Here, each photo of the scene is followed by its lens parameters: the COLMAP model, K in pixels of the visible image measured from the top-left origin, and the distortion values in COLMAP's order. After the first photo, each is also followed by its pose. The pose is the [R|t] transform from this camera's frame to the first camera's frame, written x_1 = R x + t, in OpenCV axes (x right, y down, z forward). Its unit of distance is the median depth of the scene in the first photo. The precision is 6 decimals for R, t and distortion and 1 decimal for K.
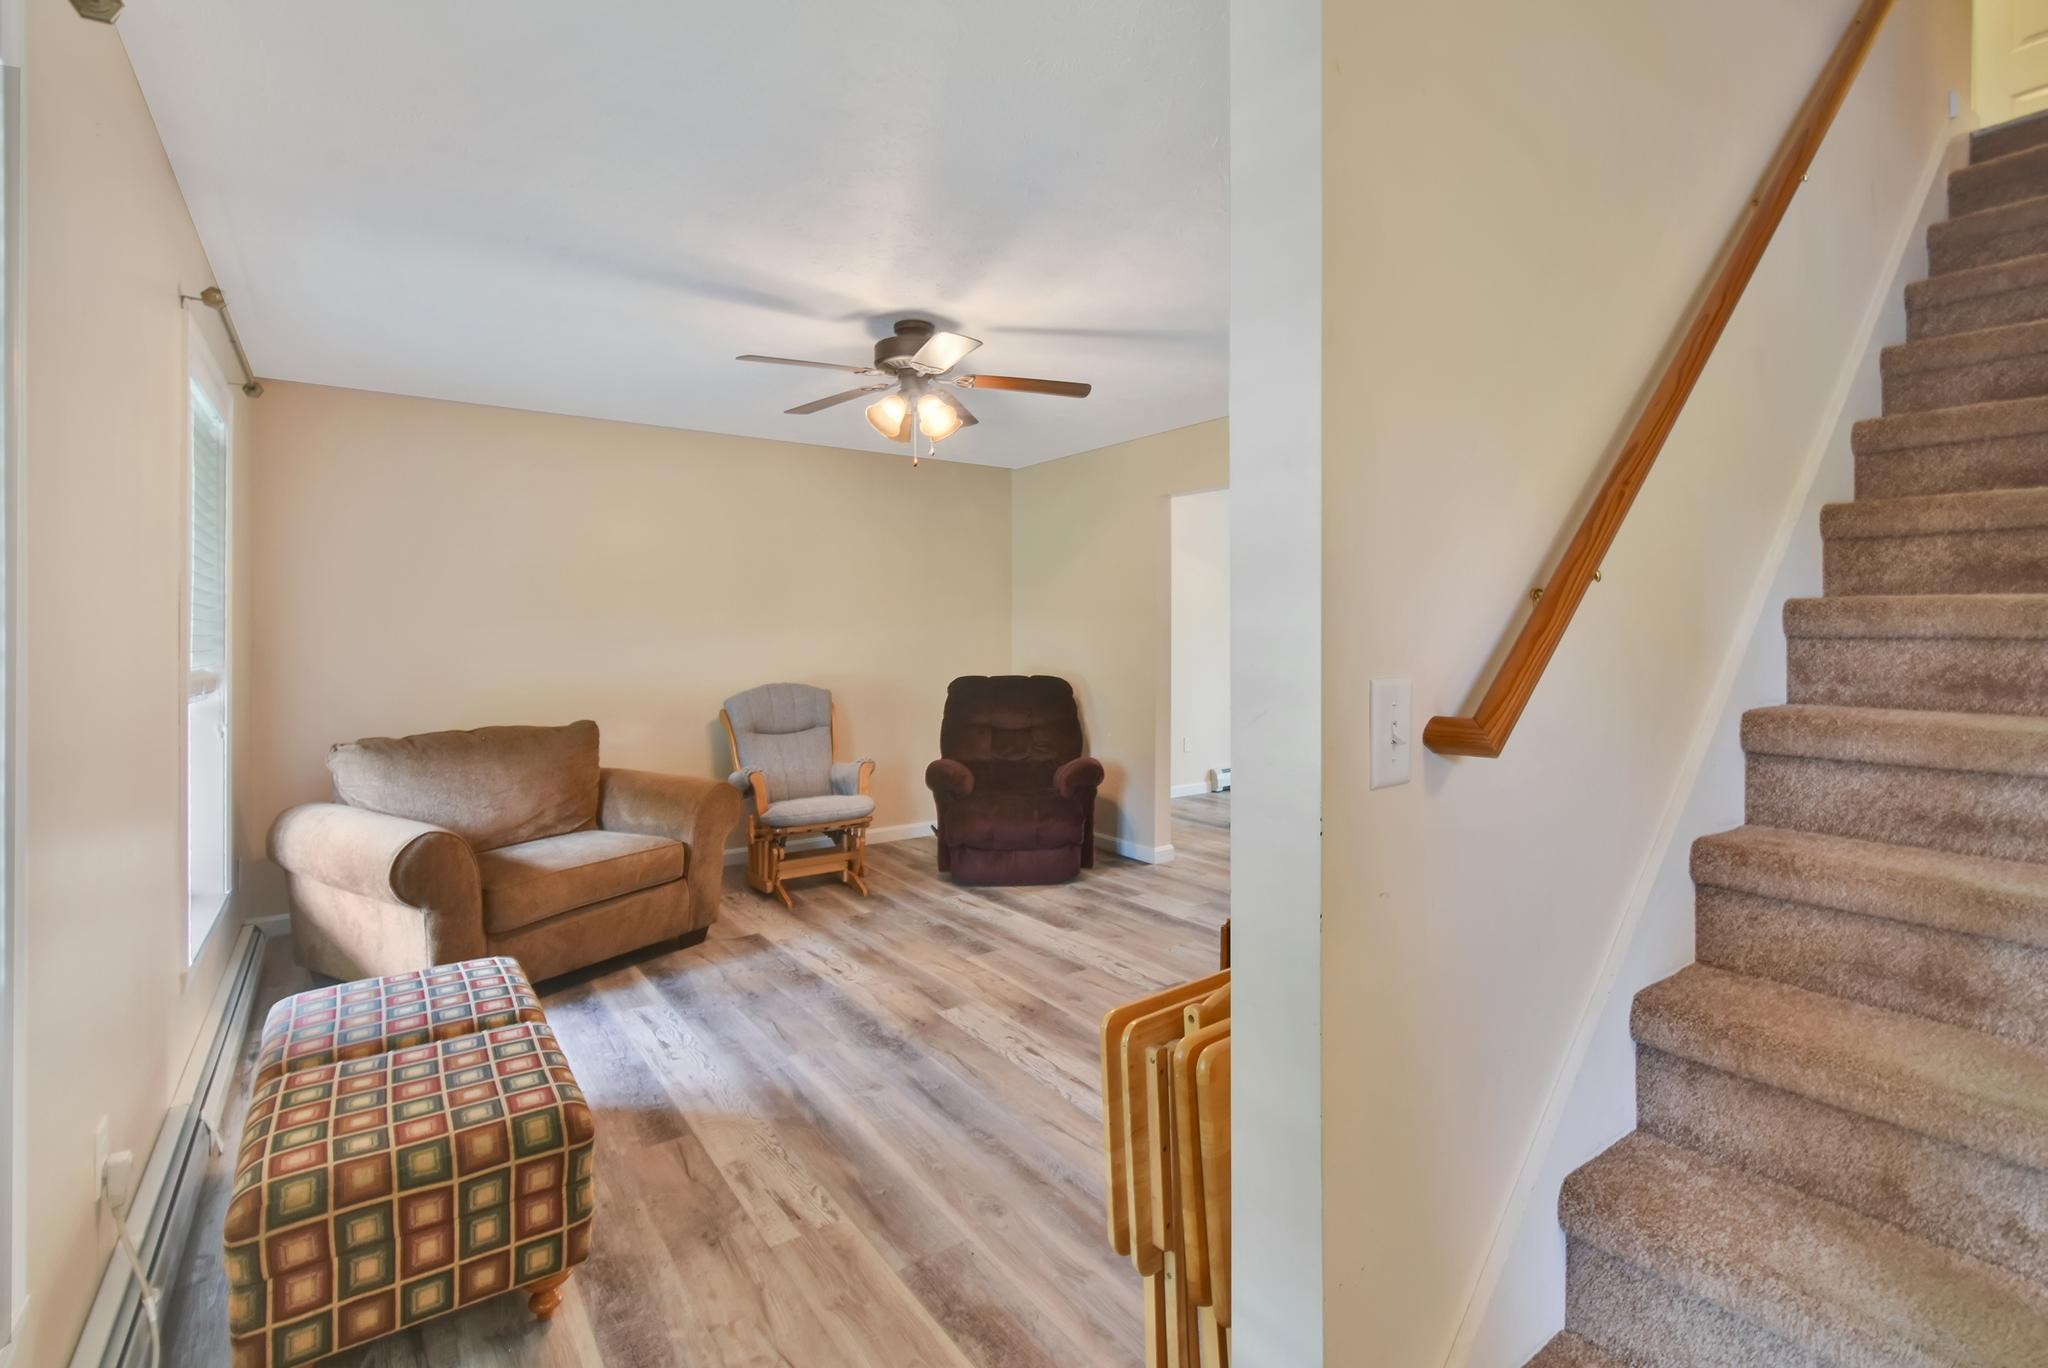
lens RADIAL K [[928.9, 0, 1043.3], [0, 928.9, 624.8], [0, 0, 1]] dist [0.006001, -0.002526]
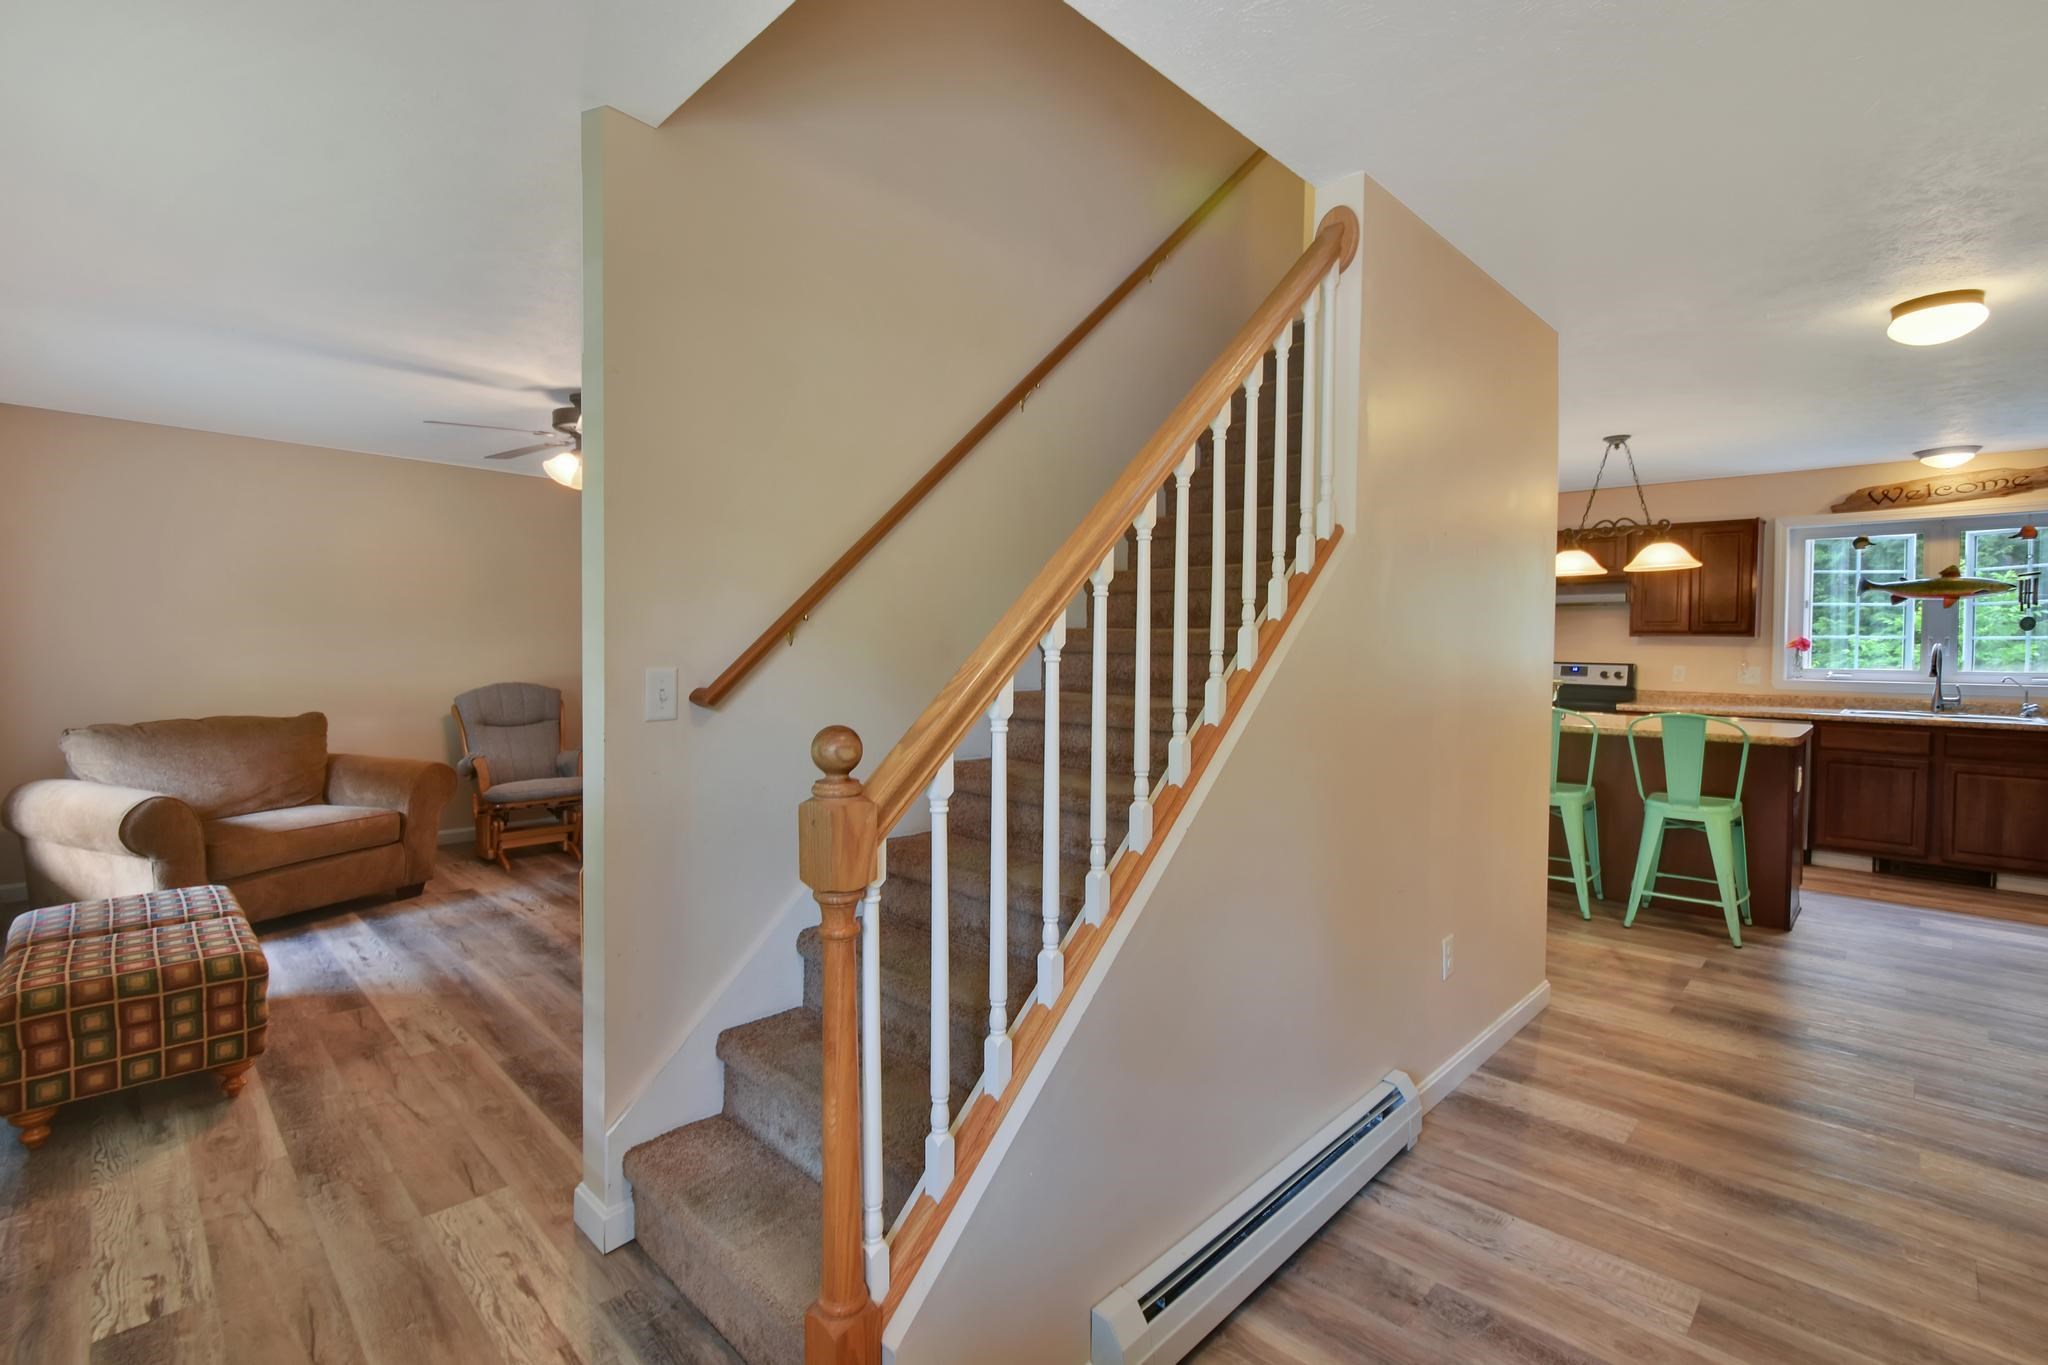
lens RADIAL K [[928.9, 0, 1030.8], [0, 928.9, 664.8], [0, 0, 1]] dist [0.006001, -0.002526]
pose [[0.988319, 0.009454, 0.152109, 0.265433], [-0.014387, 0.999404, 0.031367, -0.007118], [-0.151722, -0.033189, 0.987866, -0.347549]]
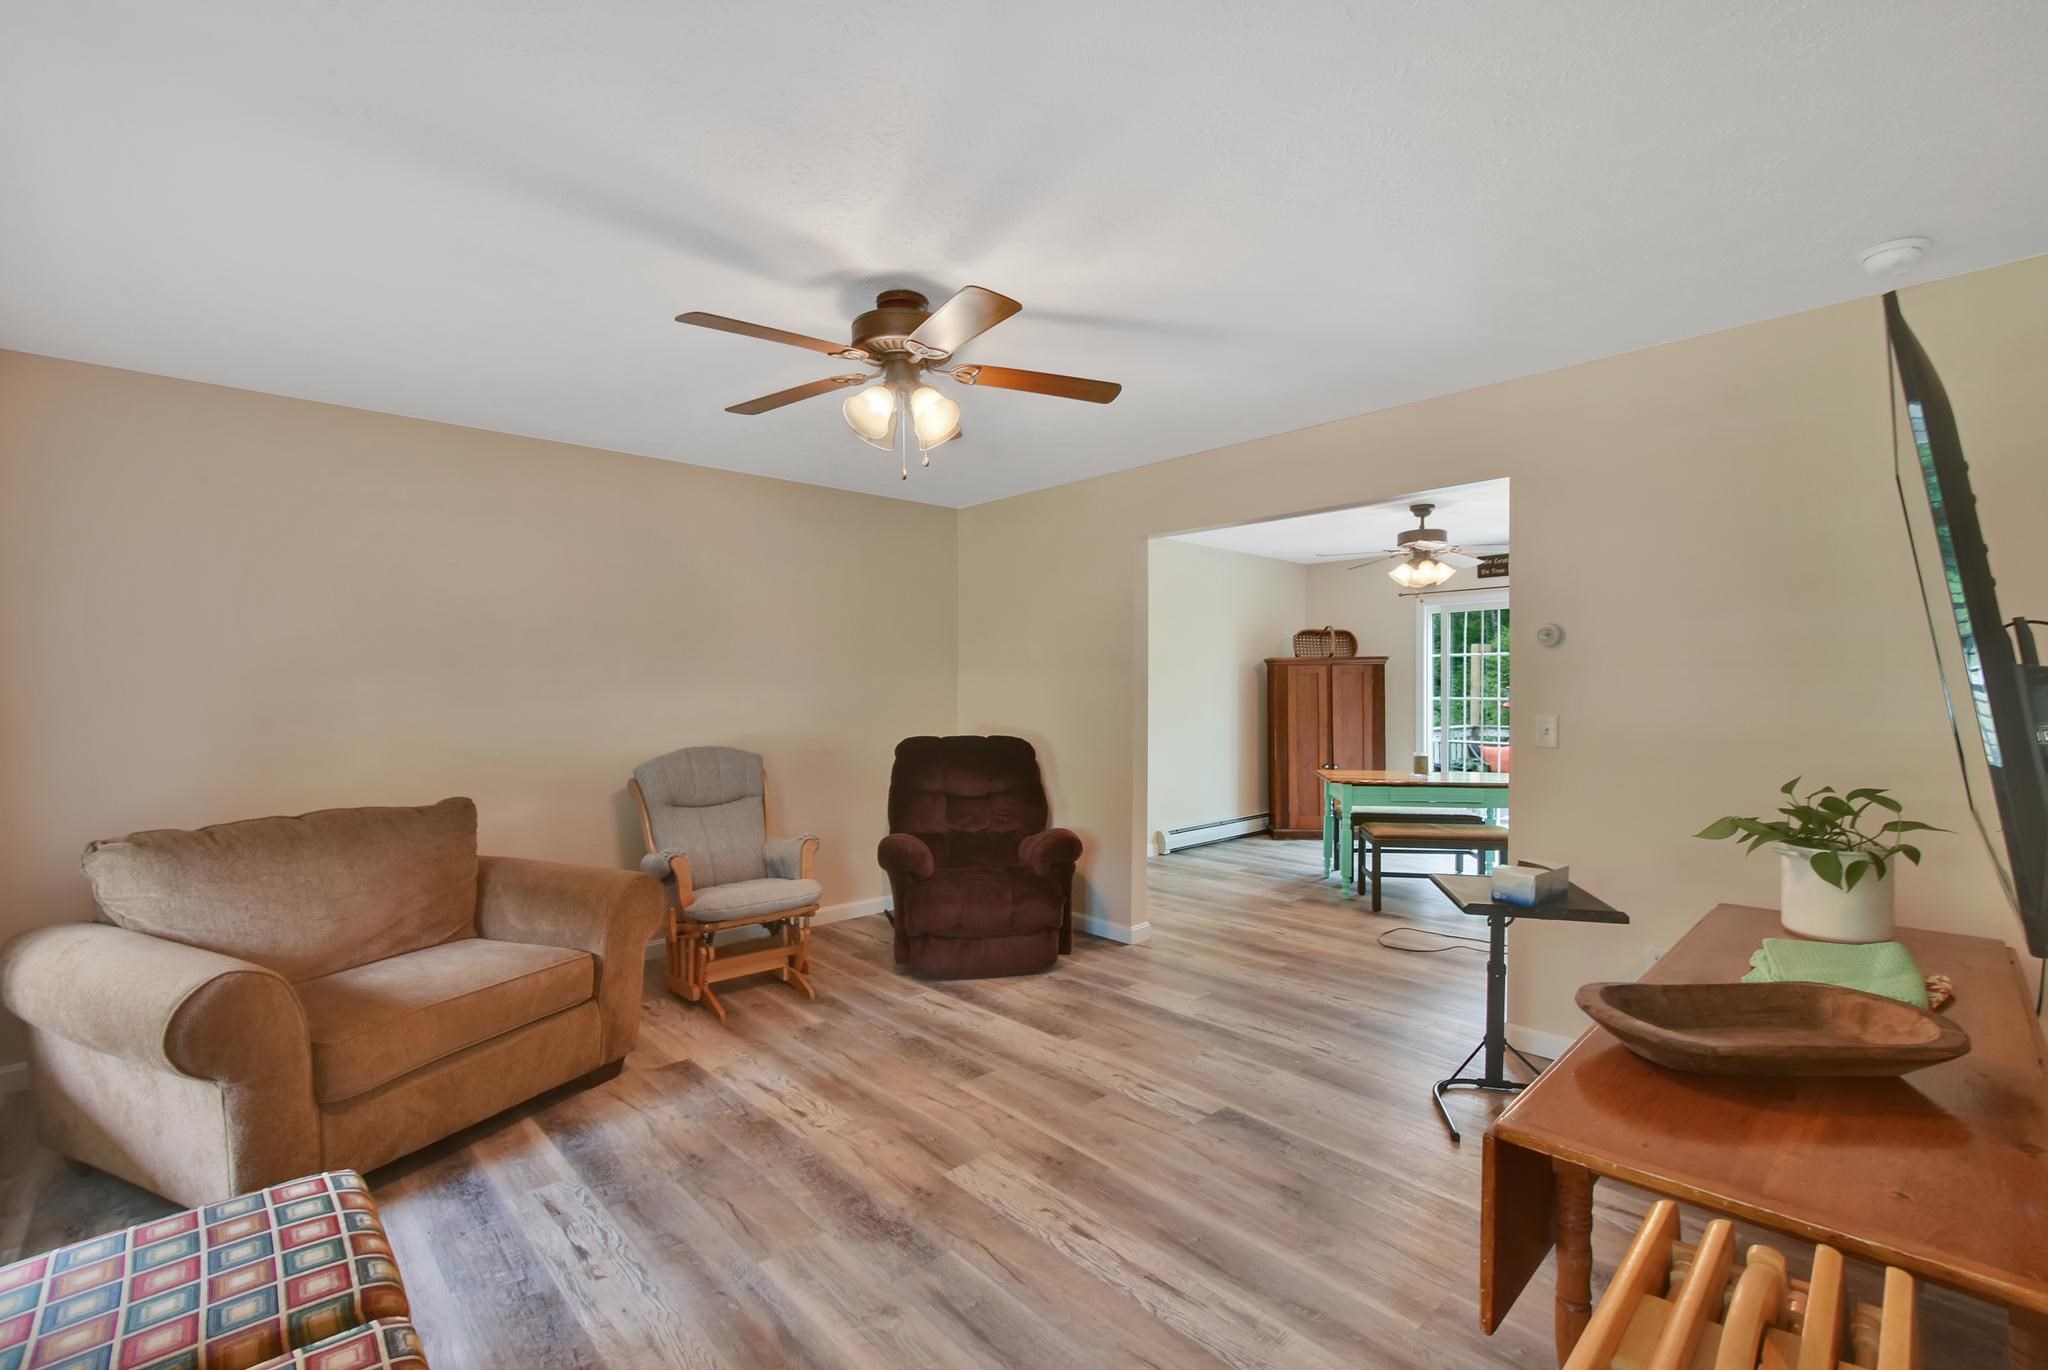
lens RADIAL K [[887.8, 0, 1028.5], [0, 887.8, 691.7], [0, 0, 1]] dist [-0.000184, -0.002661]
pose [[0.992860, 0.002378, 0.119263, -0.123545], [-0.004387, 0.999853, 0.016586, -0.003080], [-0.119206, -0.016991, 0.992724, 0.237850]]
